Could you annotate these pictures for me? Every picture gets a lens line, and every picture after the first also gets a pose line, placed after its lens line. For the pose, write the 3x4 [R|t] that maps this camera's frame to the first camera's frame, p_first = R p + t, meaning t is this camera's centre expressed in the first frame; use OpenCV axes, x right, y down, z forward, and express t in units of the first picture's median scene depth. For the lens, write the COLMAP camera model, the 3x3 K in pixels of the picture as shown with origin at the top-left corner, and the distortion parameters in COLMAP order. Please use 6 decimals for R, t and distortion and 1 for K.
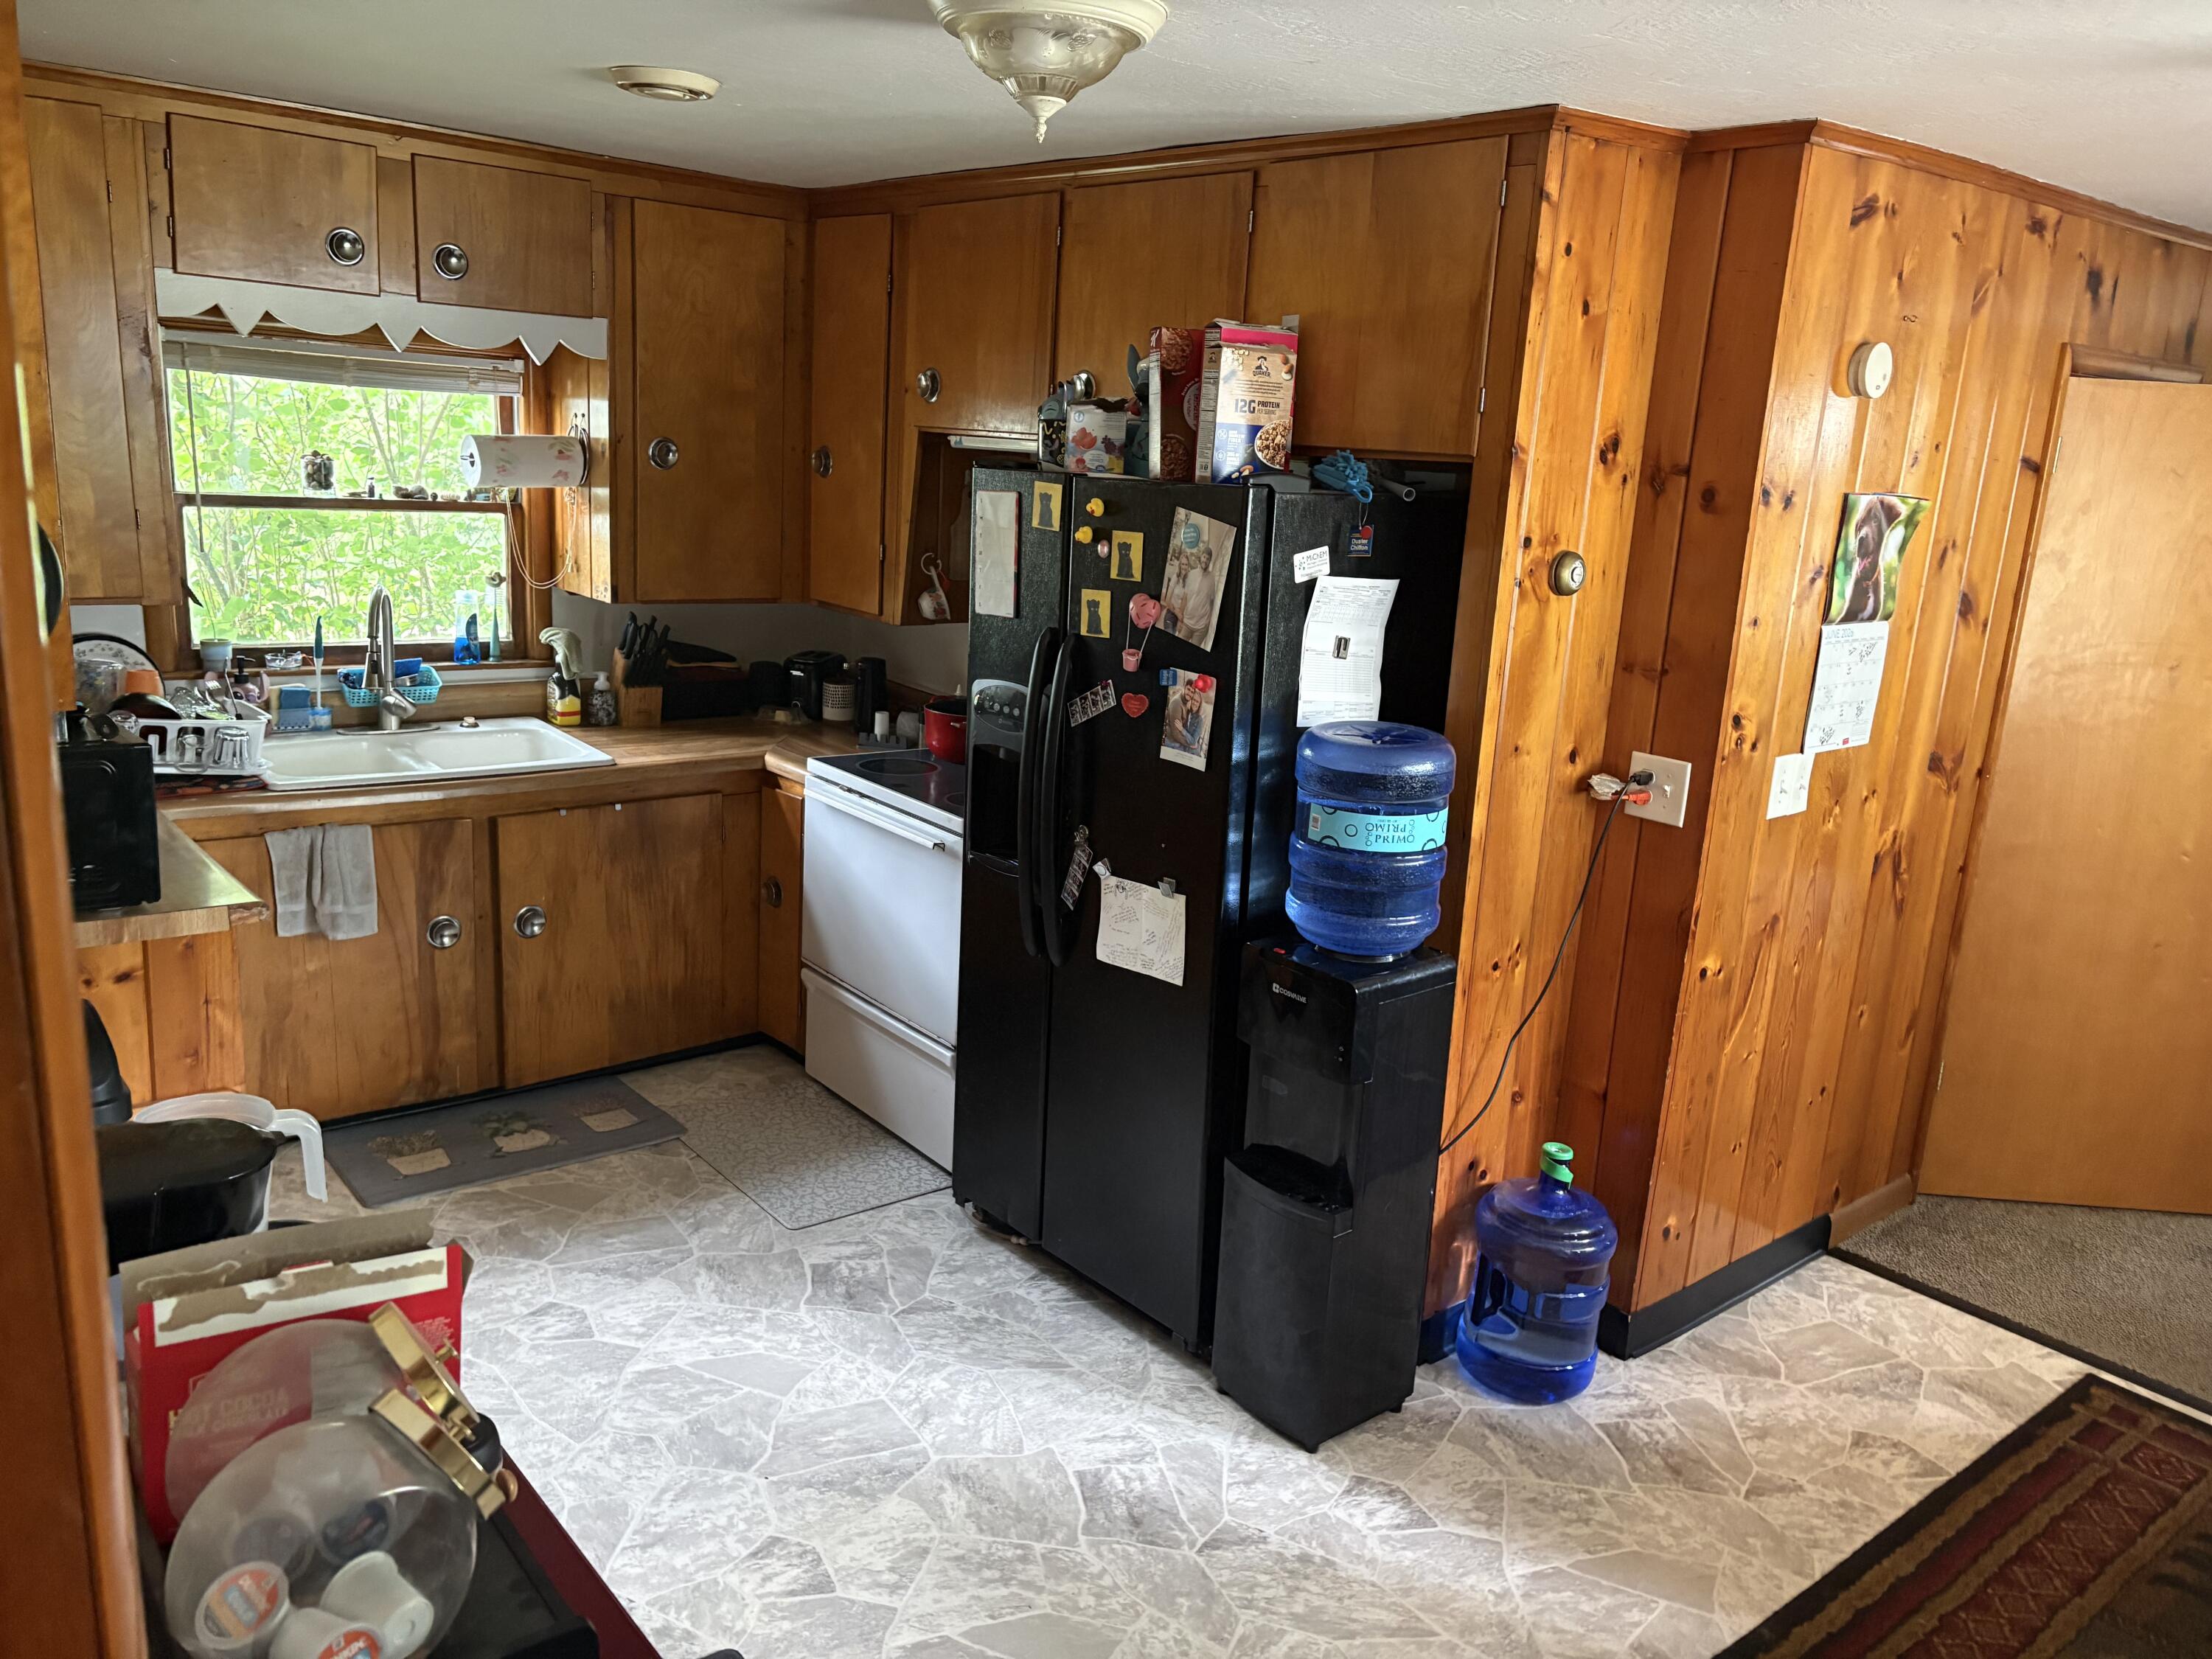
lens RADIAL K [[1673.2, 0, 1113.1], [0, 1673.2, 820.2], [0, 0, 1]] dist [0.026989, -0.004820]
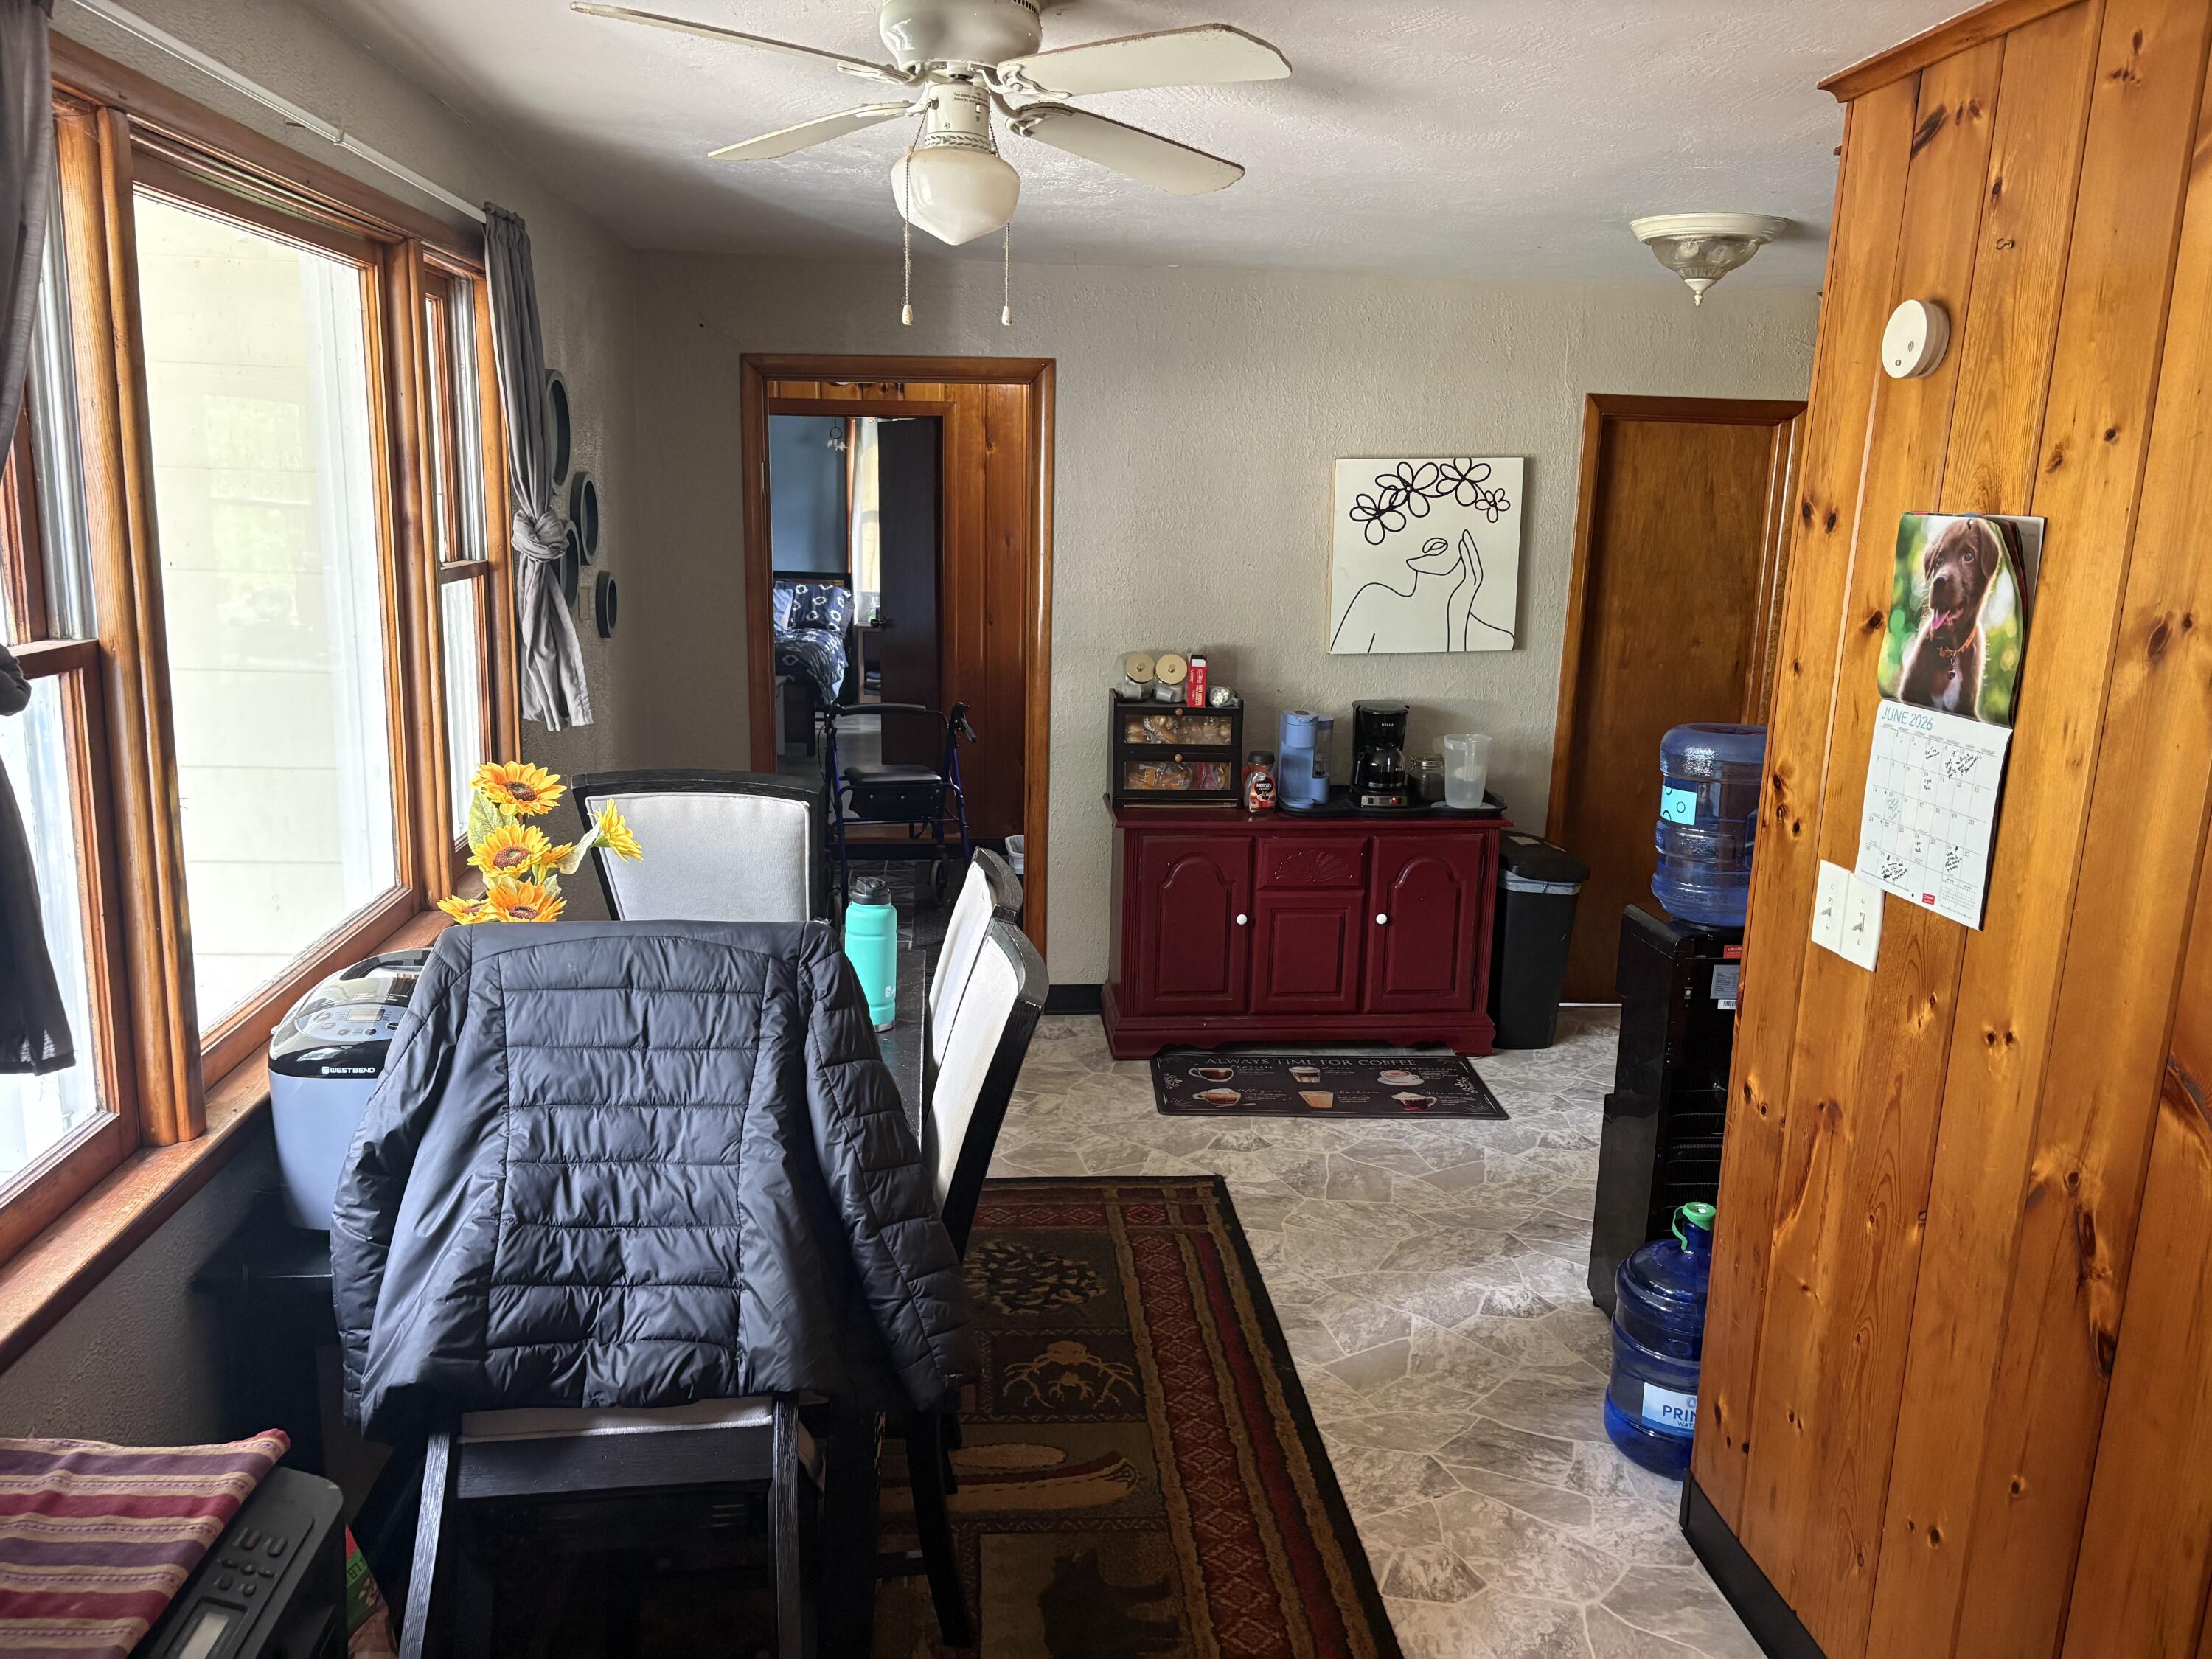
lens RADIAL K [[1673.2, 0, 1109.2], [0, 1673.2, 831.0], [0, 0, 1]] dist [0.026989, -0.004820]
pose [[-0.558210, 0.097399, -0.823963, 1.276040], [-0.264782, 0.920246, 0.288163, -0.194245], [0.786316, 0.379026, -0.487901, 1.182227]]
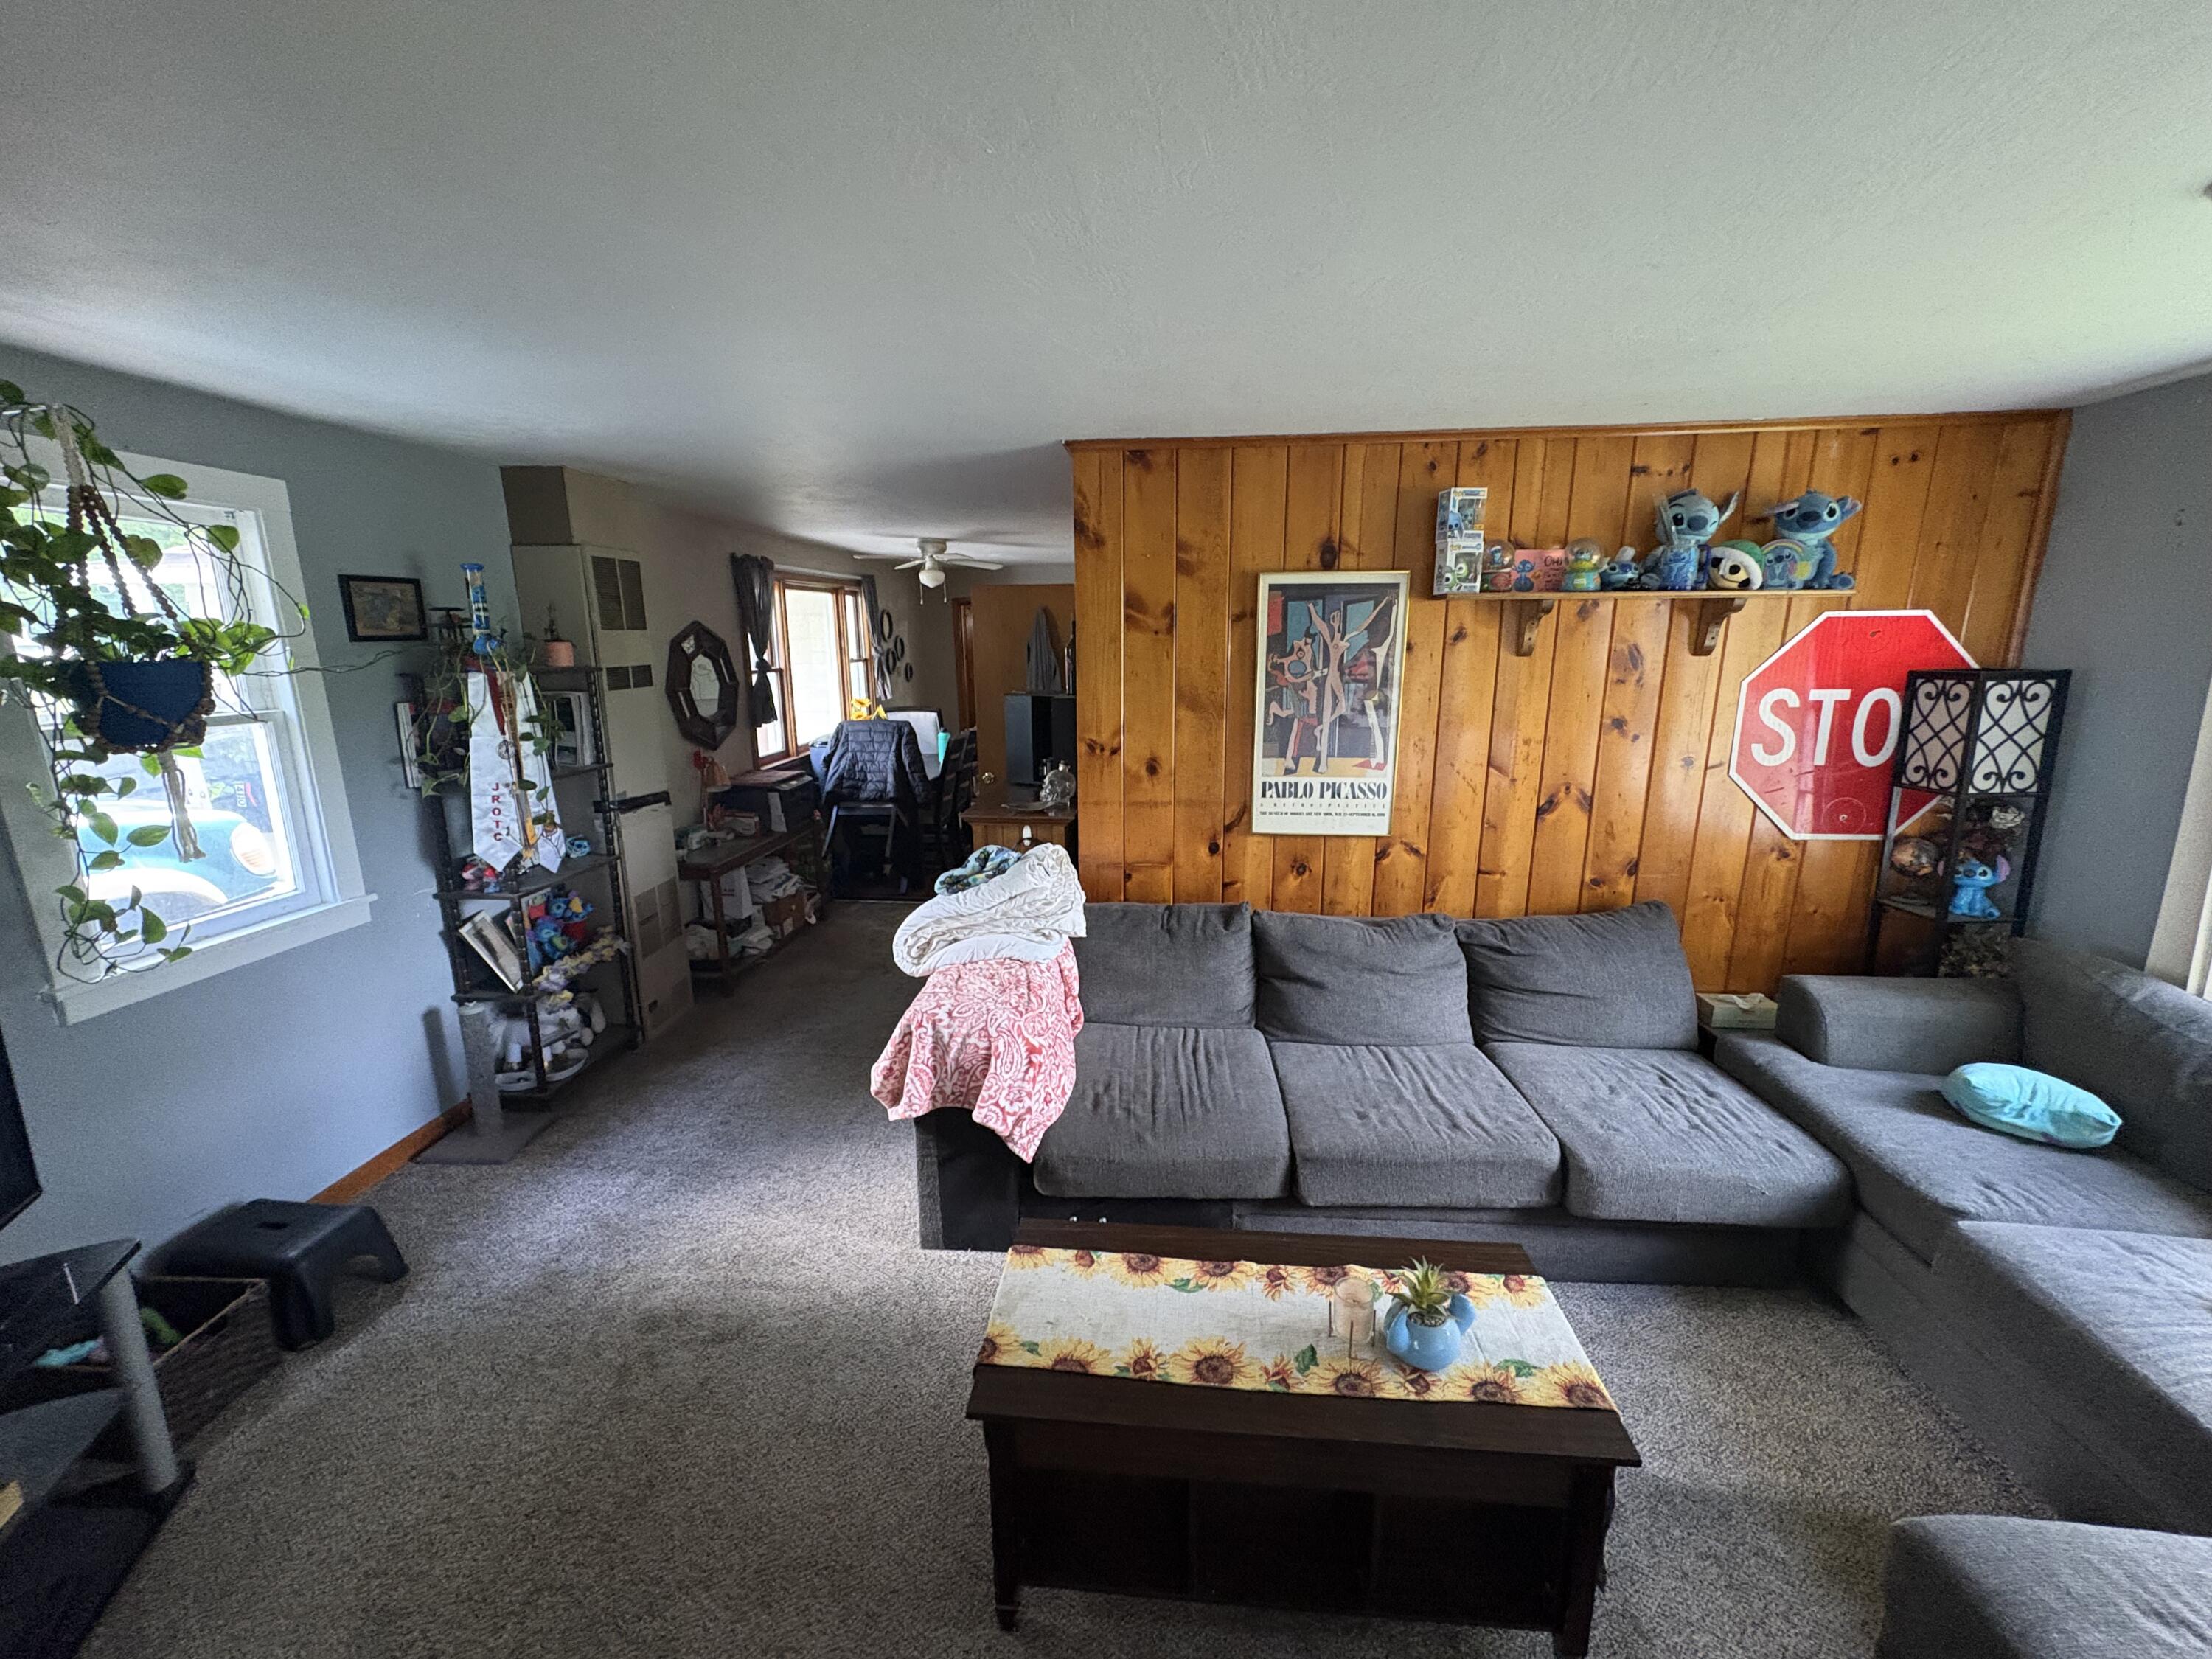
lens RADIAL K [[887.8, 0, 1098.6], [0, 887.8, 822.3], [0, 0, 1]] dist [-0.000831, -0.000008]
pose [[-0.708209, 0.105558, -0.698067, 1.991502], [-0.197011, 0.919934, 0.338981, -0.524625], [0.677958, 0.377596, -0.630709, 2.645513]]
